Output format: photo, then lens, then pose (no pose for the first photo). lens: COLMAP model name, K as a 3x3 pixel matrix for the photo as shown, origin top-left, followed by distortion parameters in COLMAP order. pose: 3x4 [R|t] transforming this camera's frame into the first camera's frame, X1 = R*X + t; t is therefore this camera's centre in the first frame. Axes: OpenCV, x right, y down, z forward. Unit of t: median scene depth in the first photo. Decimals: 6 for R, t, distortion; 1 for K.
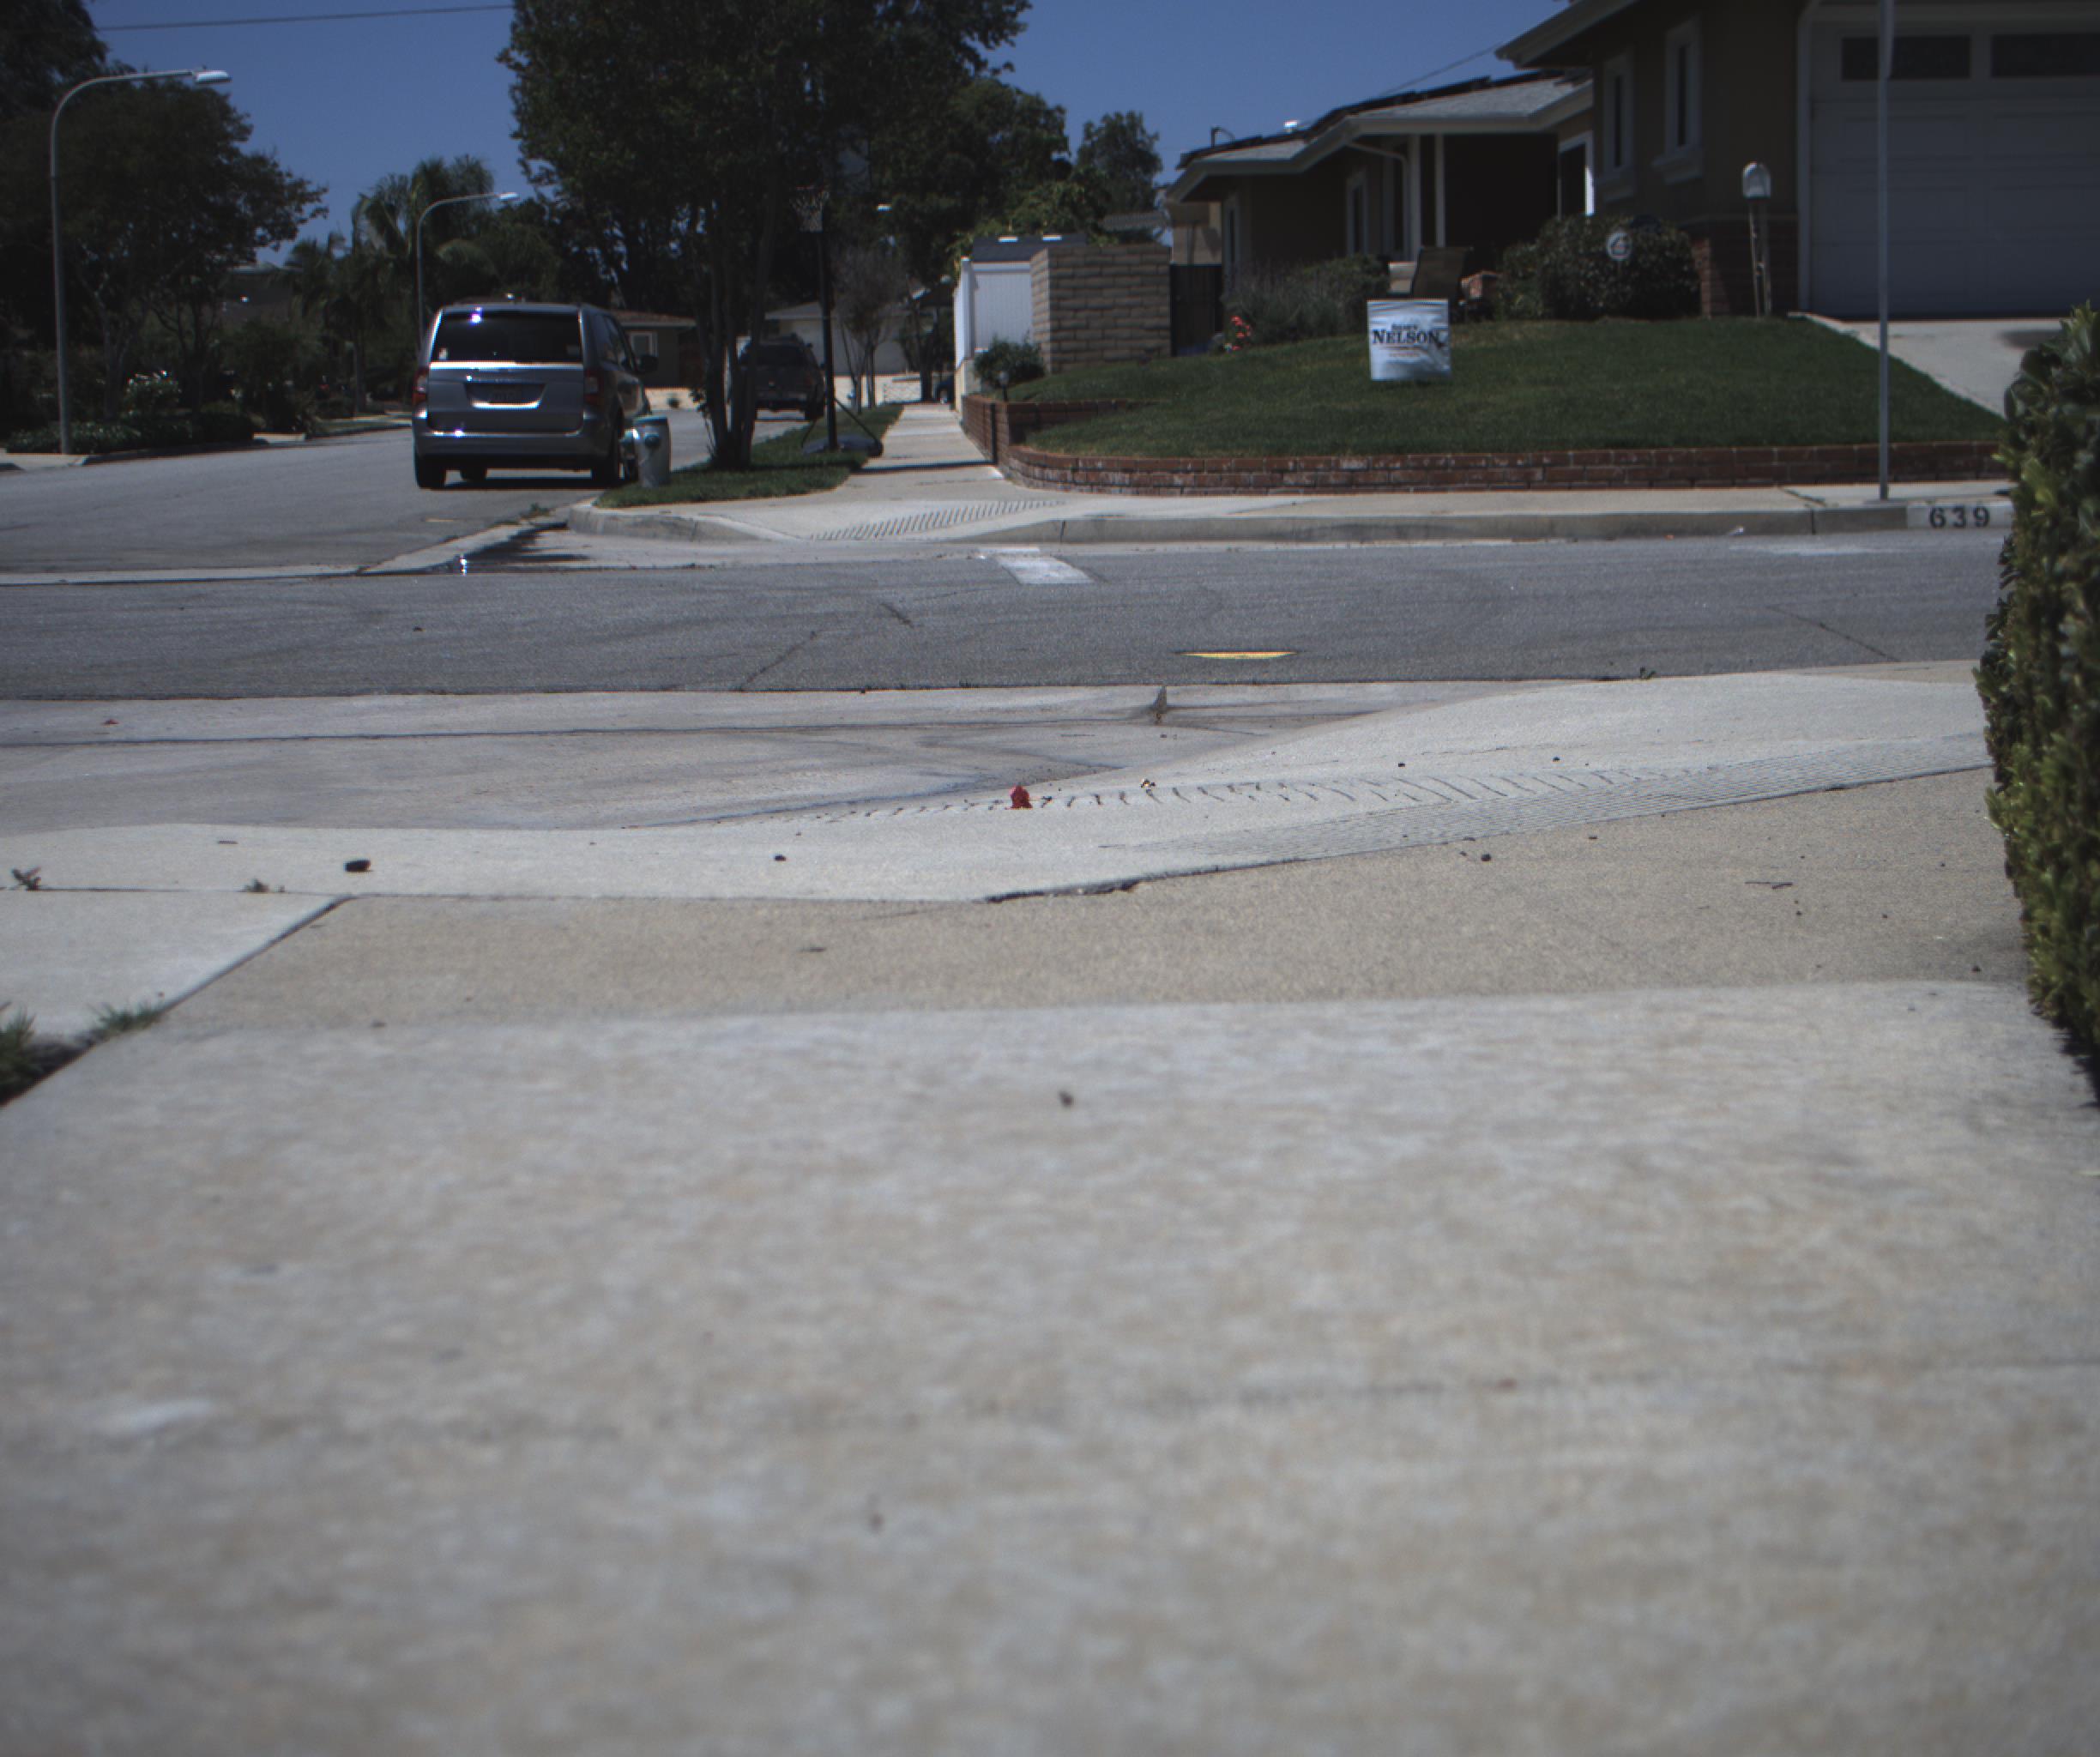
lens RADIAL K [[3904.5, 0, 1022.7], [0, 3904.5, 845.0], [0, 0, 1]] dist [-0.179094, 0.930713]
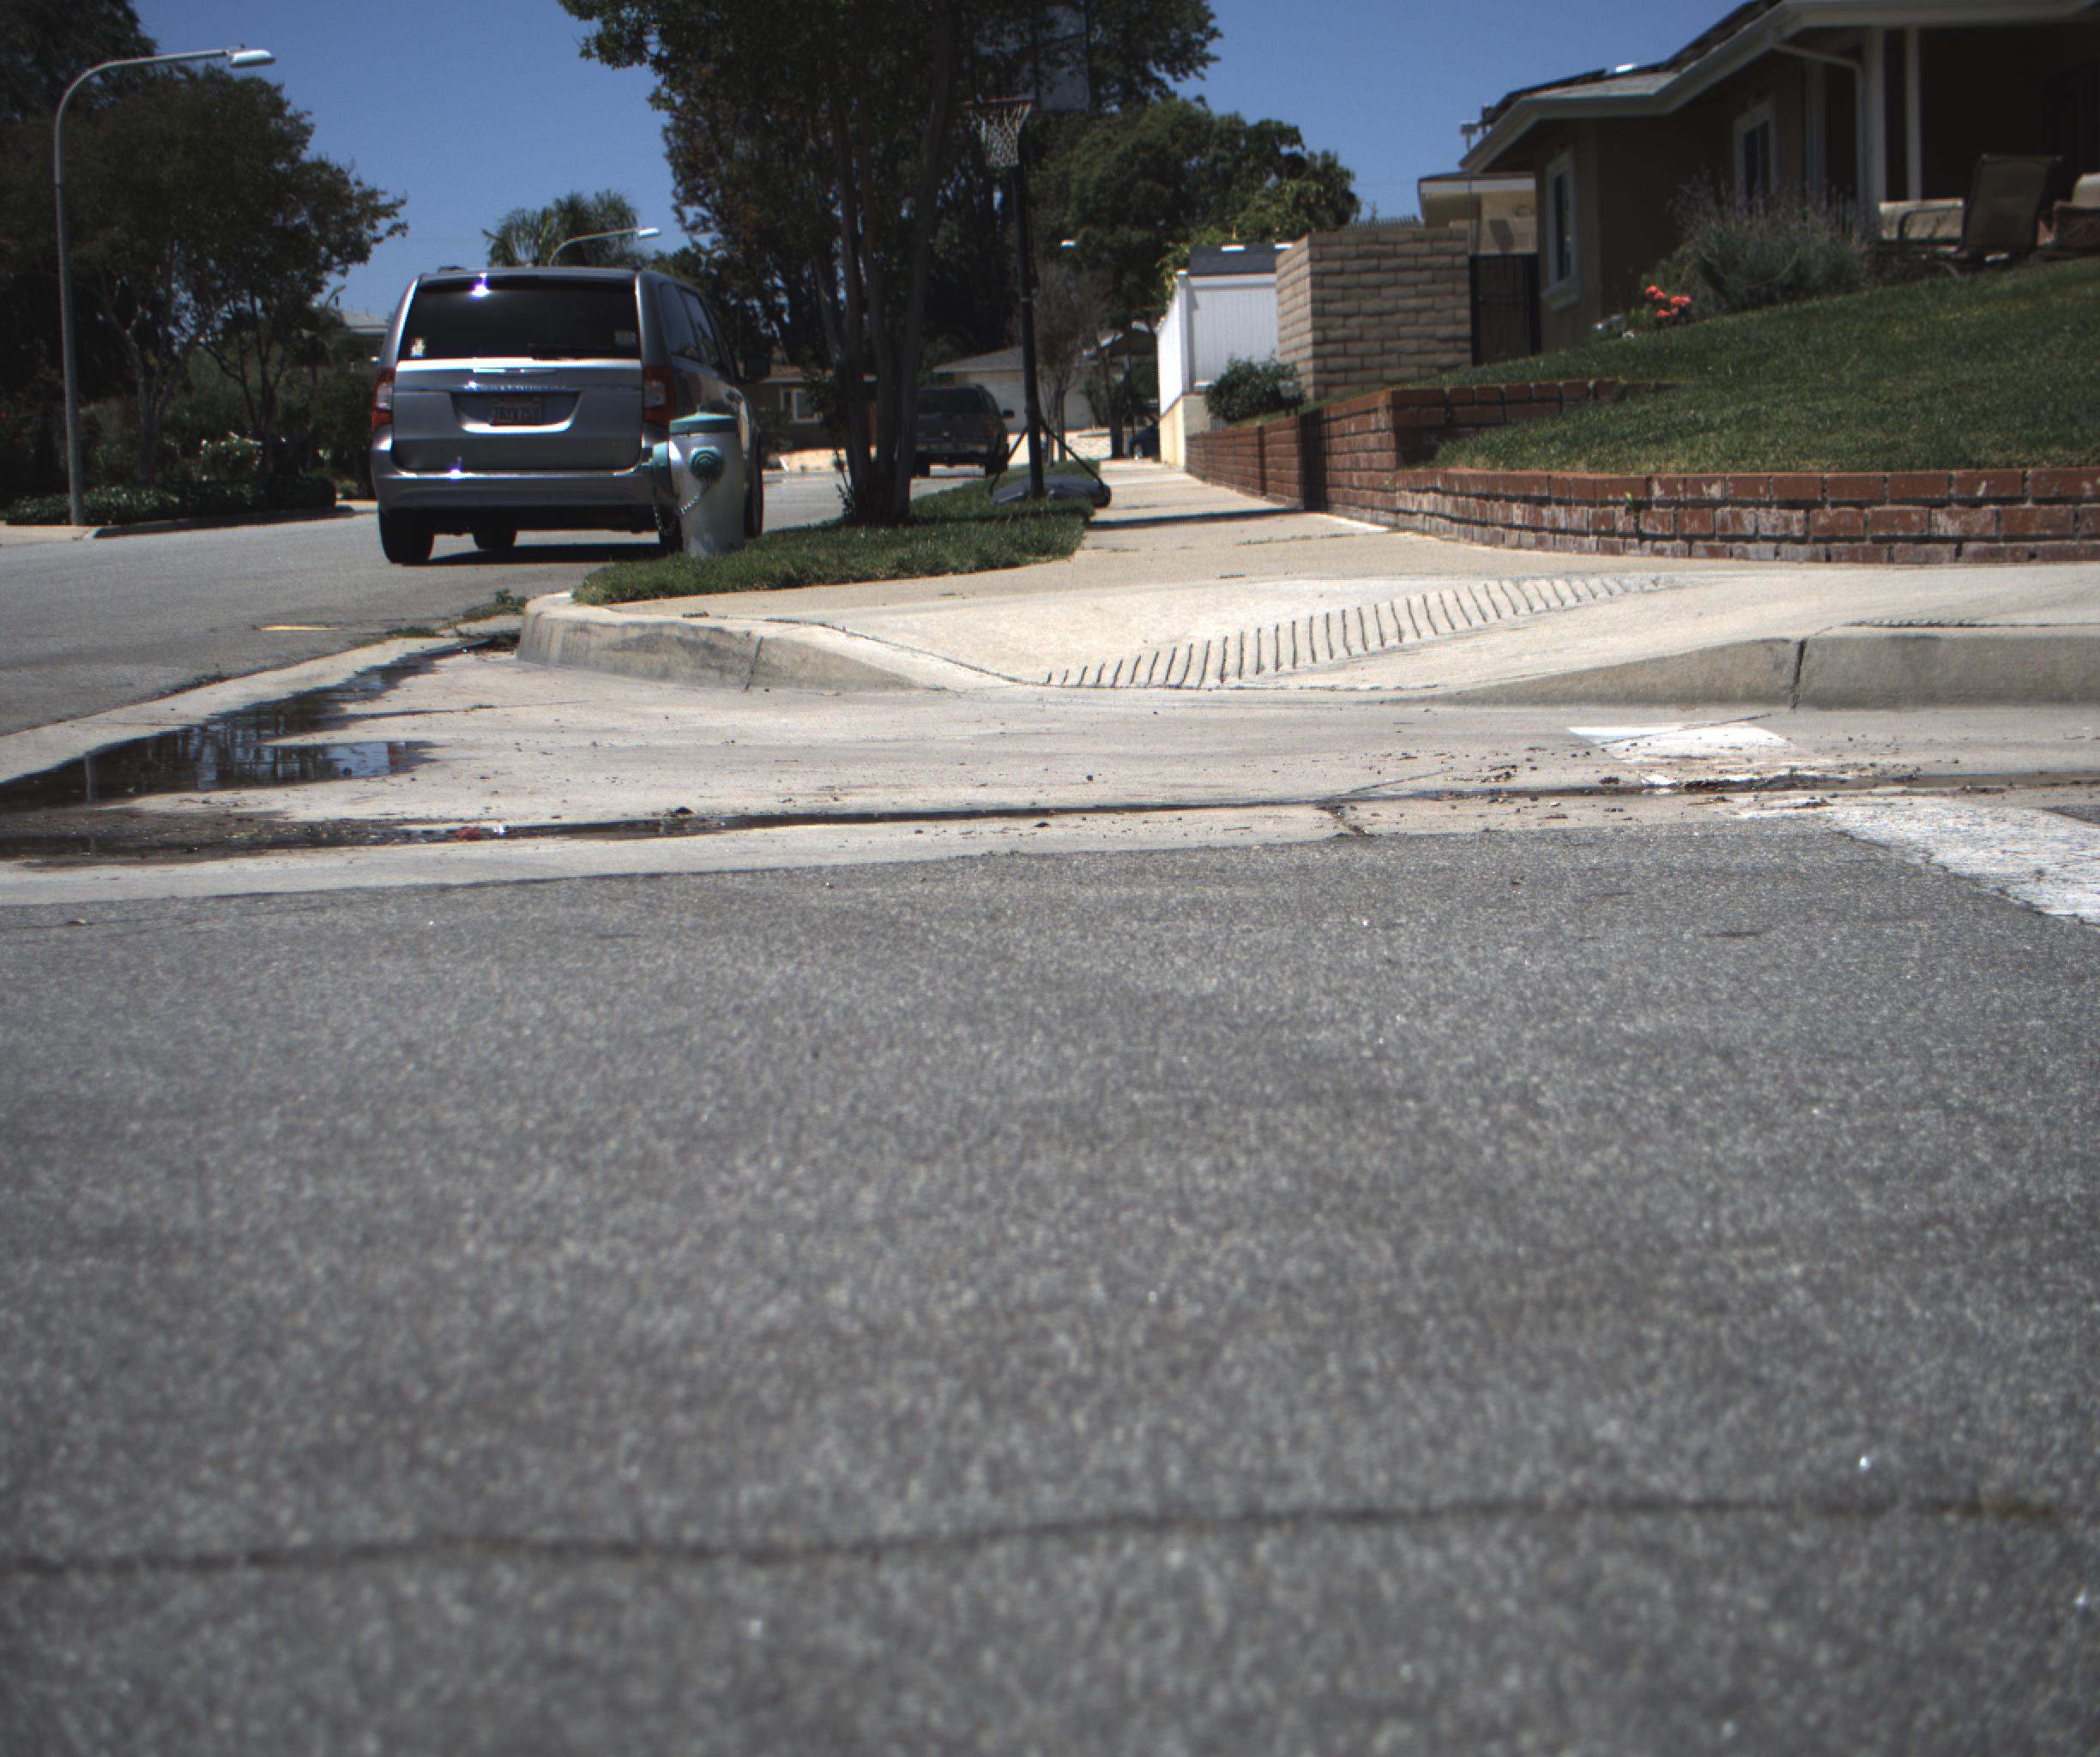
lens RADIAL K [[3904.5, 0, 1022.7], [0, 3904.5, 845.0], [0, 0, 1]] dist [-0.179094, 0.930713]
pose [[0.998899, -0.010060, -0.045823, -0.015541], [0.009287, 0.999812, -0.017049, -0.022267], [0.045986, 0.016605, 0.998804, 0.243427]]
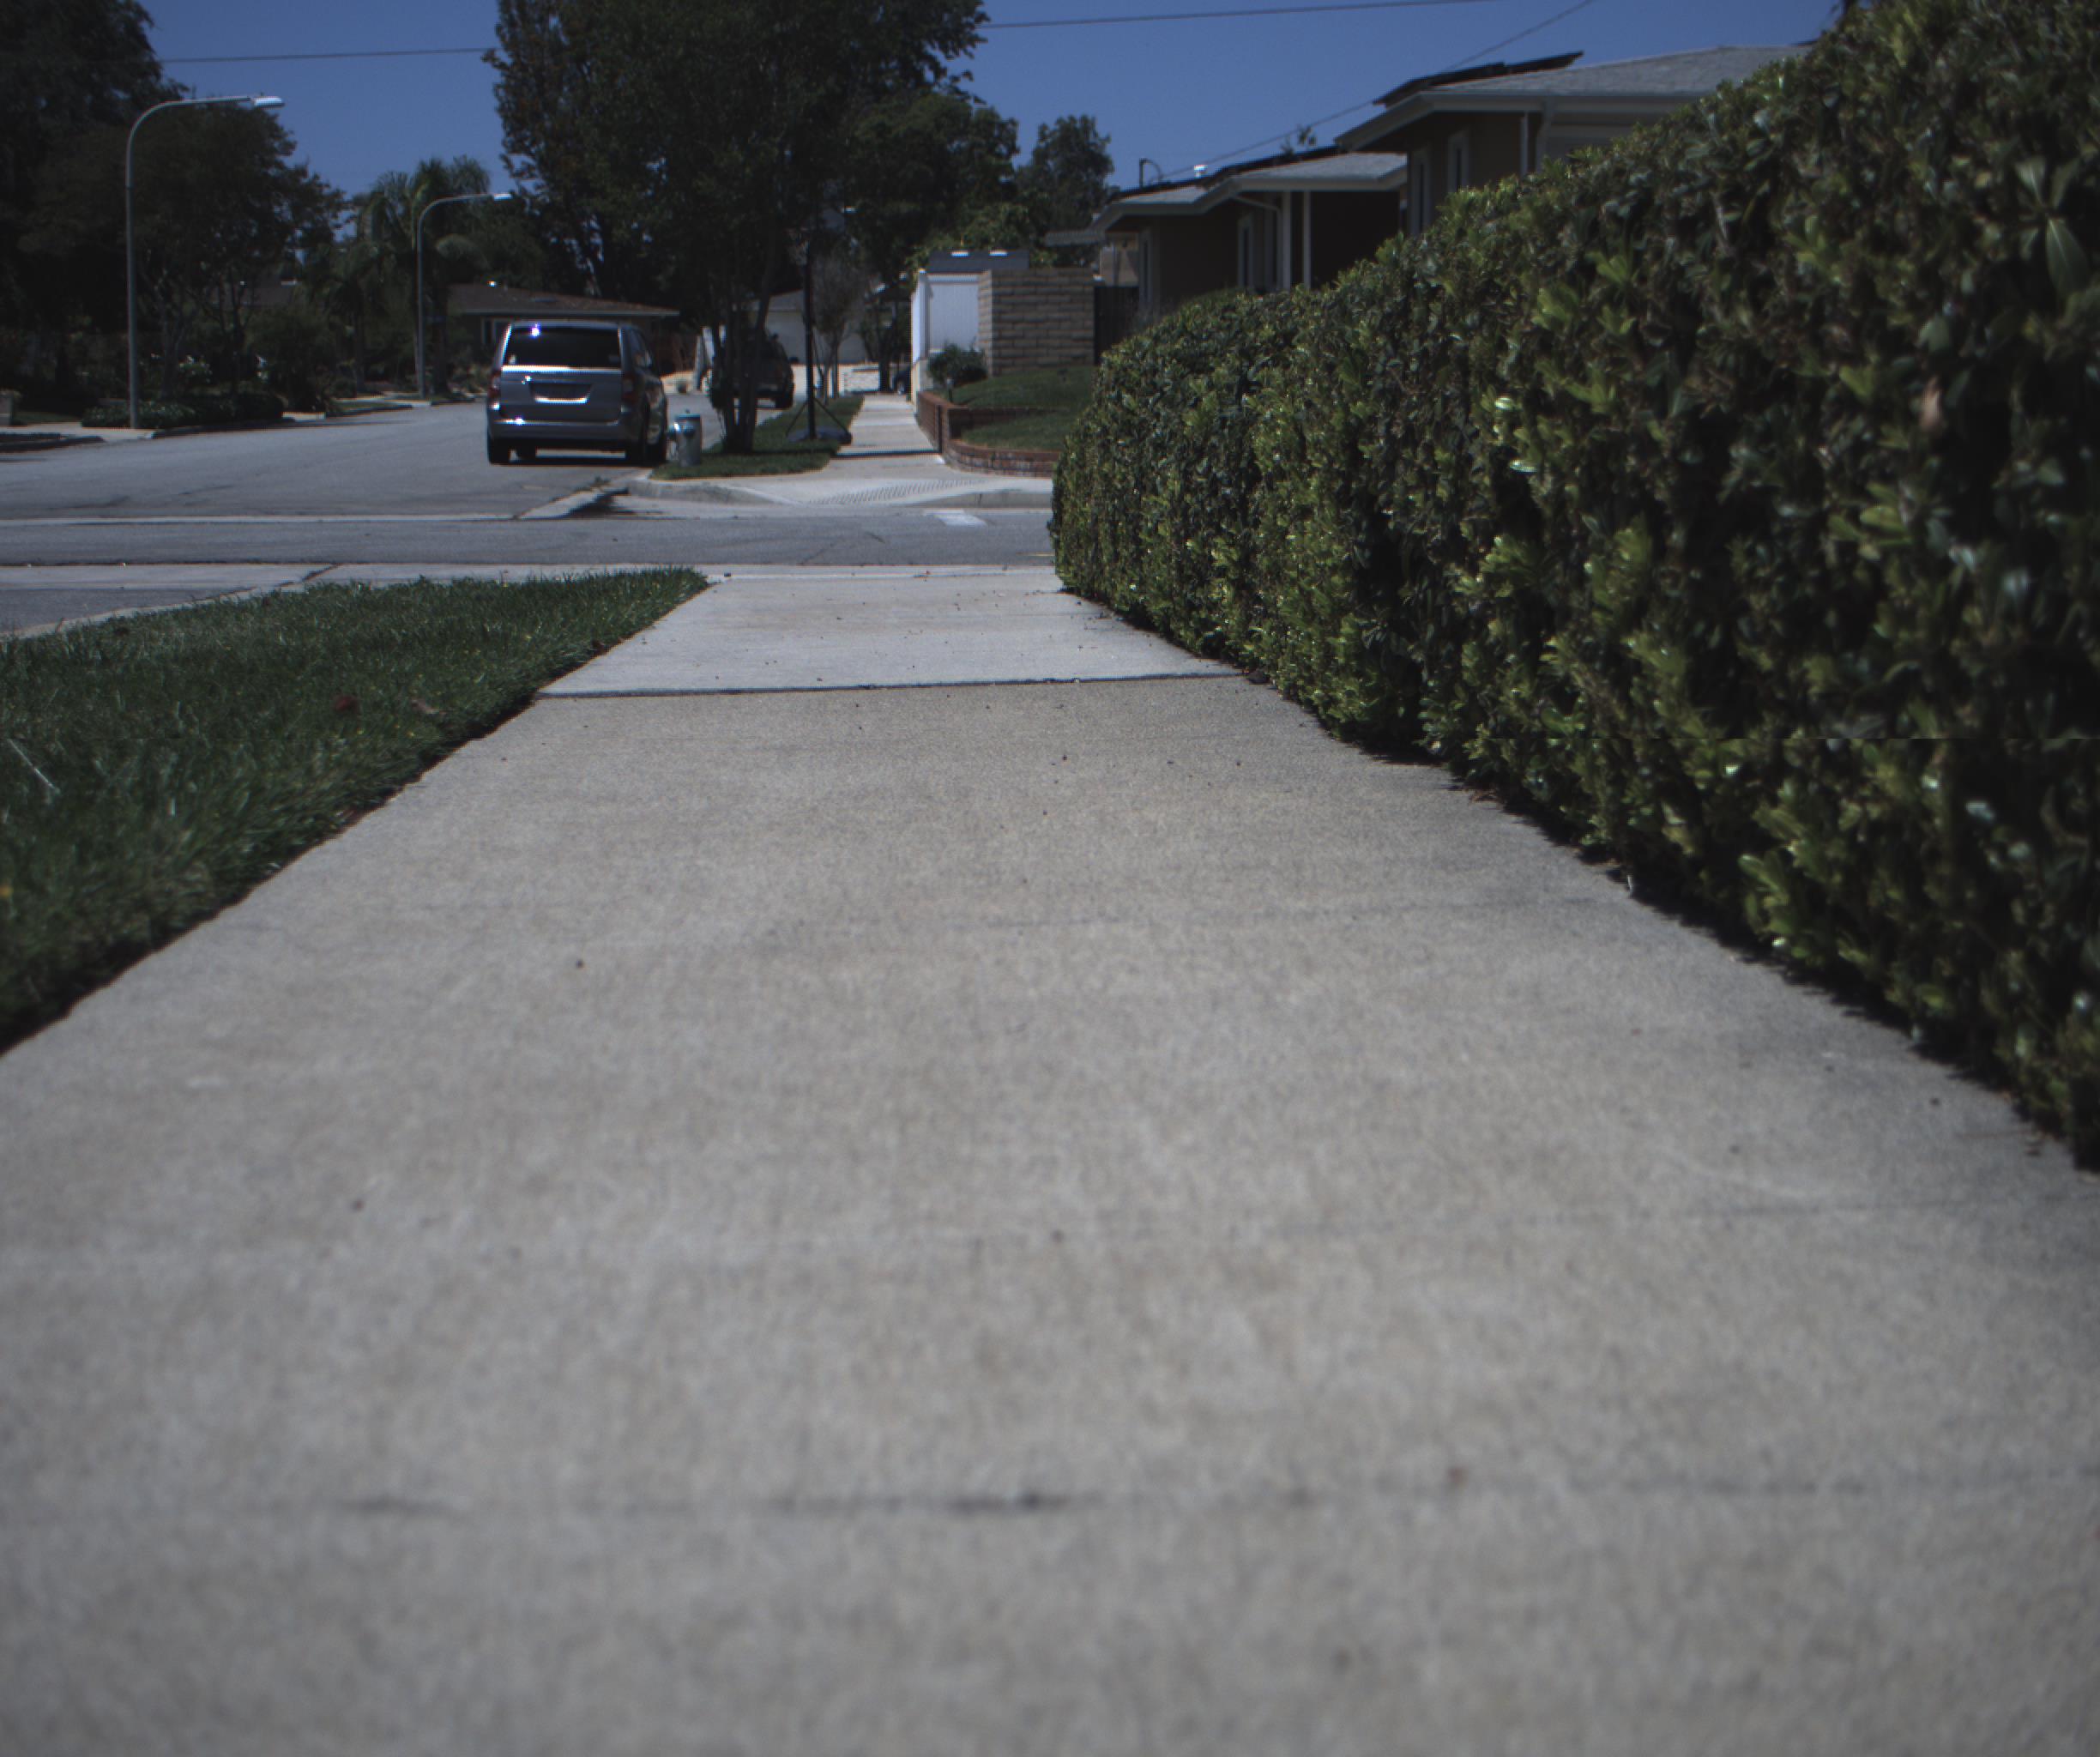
lens RADIAL K [[3904.5, 0, 1022.7], [0, 3904.5, 845.0], [0, 0, 1]] dist [-0.179094, 0.930713]
pose [[0.999785, 0.016098, 0.013055, 0.003383], [-0.016143, 0.999864, 0.003369, 0.017193], [-0.012999, -0.003579, 0.999909, -0.182861]]
